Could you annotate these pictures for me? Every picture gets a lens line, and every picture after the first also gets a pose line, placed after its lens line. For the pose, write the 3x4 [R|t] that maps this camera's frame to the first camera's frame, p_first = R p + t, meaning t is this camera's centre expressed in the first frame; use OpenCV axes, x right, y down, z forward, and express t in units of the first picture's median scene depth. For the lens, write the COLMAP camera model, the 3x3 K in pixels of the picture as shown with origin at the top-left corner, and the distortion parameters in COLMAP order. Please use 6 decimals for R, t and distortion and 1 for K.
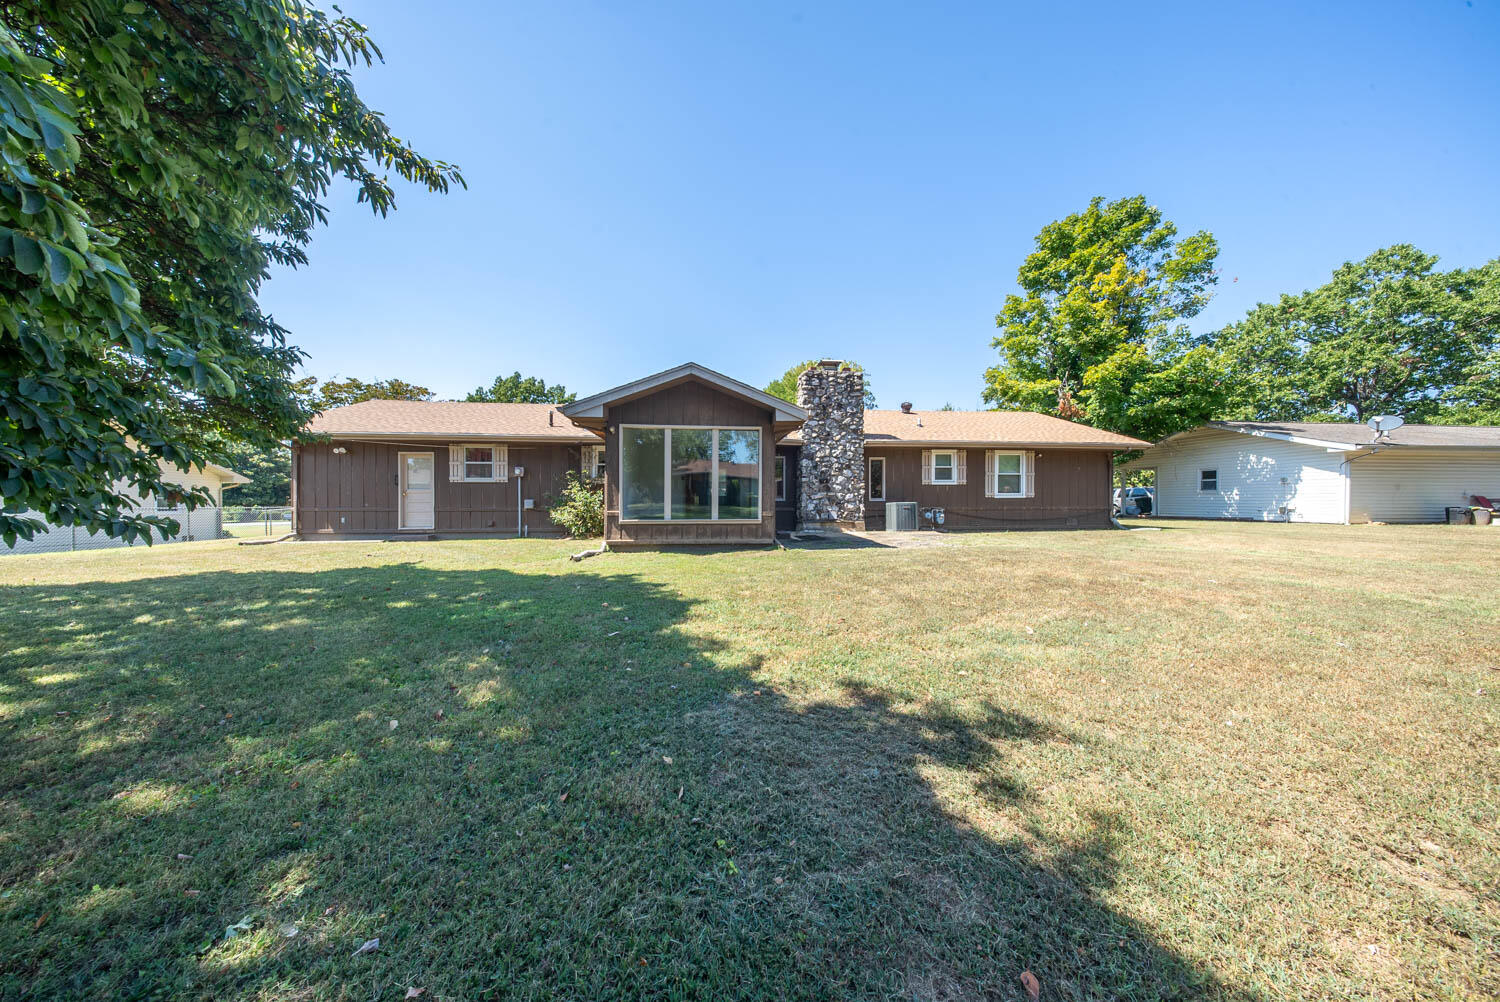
lens RADIAL K [[457.7, 0, 722.4], [0, 457.7, 501.1], [0, 0, 1]] dist [0.000253, 0.000001]
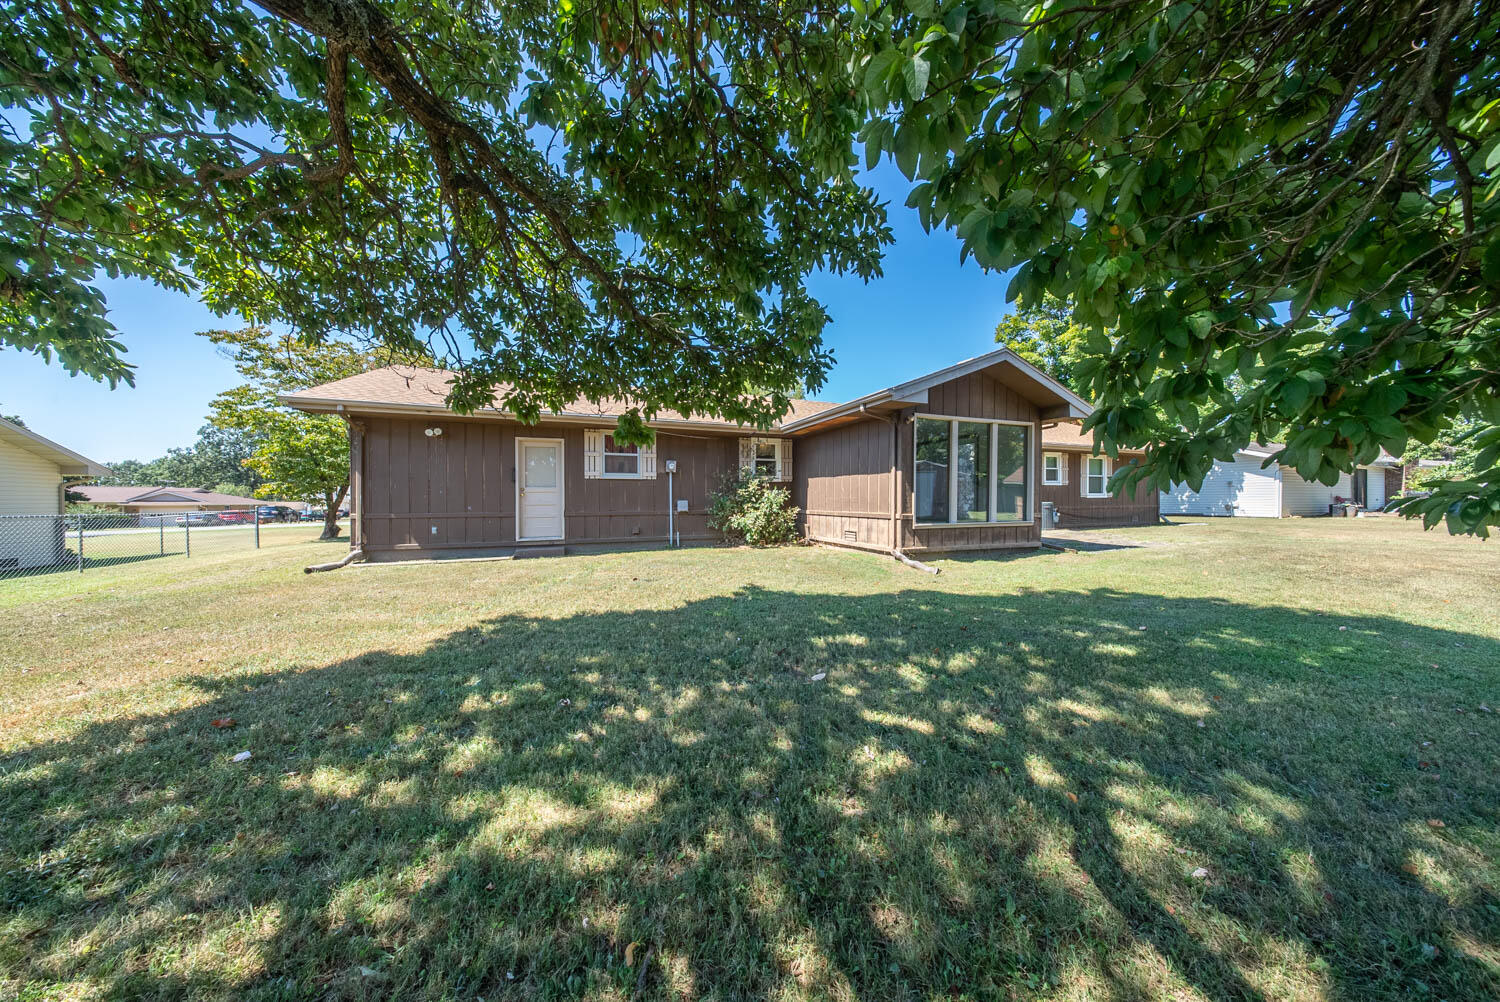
lens RADIAL K [[457.7, 0, 722.4], [0, 457.7, 501.1], [0, 0, 1]] dist [0.000253, 0.000001]
pose [[0.965302, -0.003115, 0.261118, -0.564965], [0.003191, 0.999995, 0.000134, -0.002333], [-0.261117, 0.000704, 0.965307, 0.190008]]
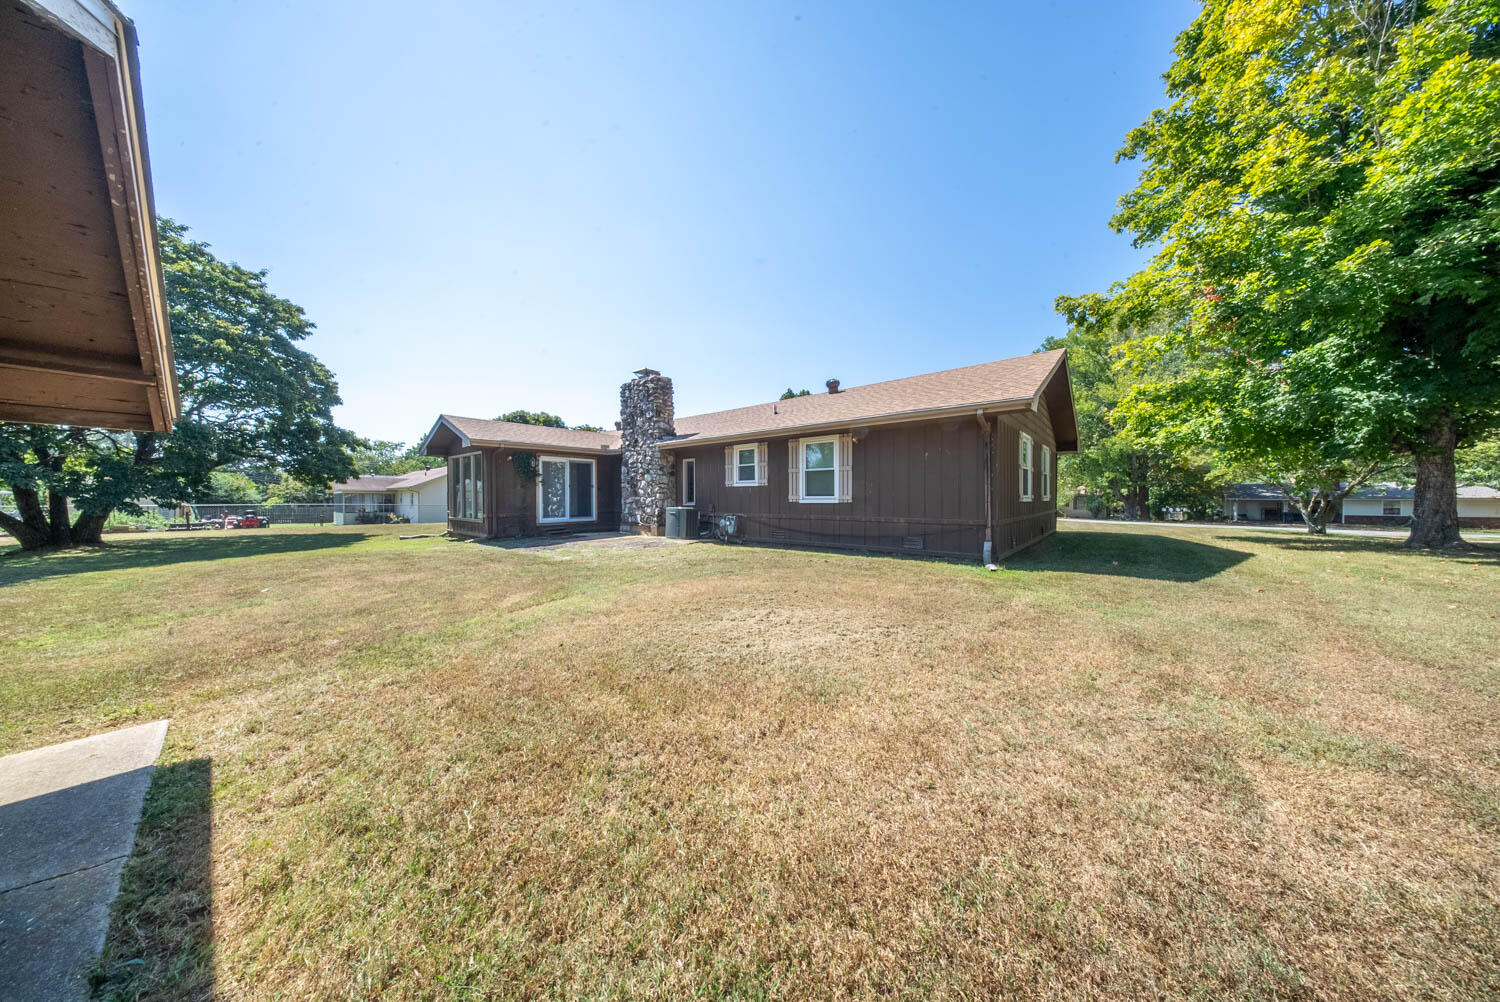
lens RADIAL K [[457.7, 0, 722.4], [0, 457.7, 501.1], [0, 0, 1]] dist [0.000253, 0.000001]
pose [[0.666775, 0.004013, -0.745248, 1.141229], [-0.003599, 0.999991, 0.002165, -0.011870], [0.745250, 0.001239, 0.666784, 0.449115]]
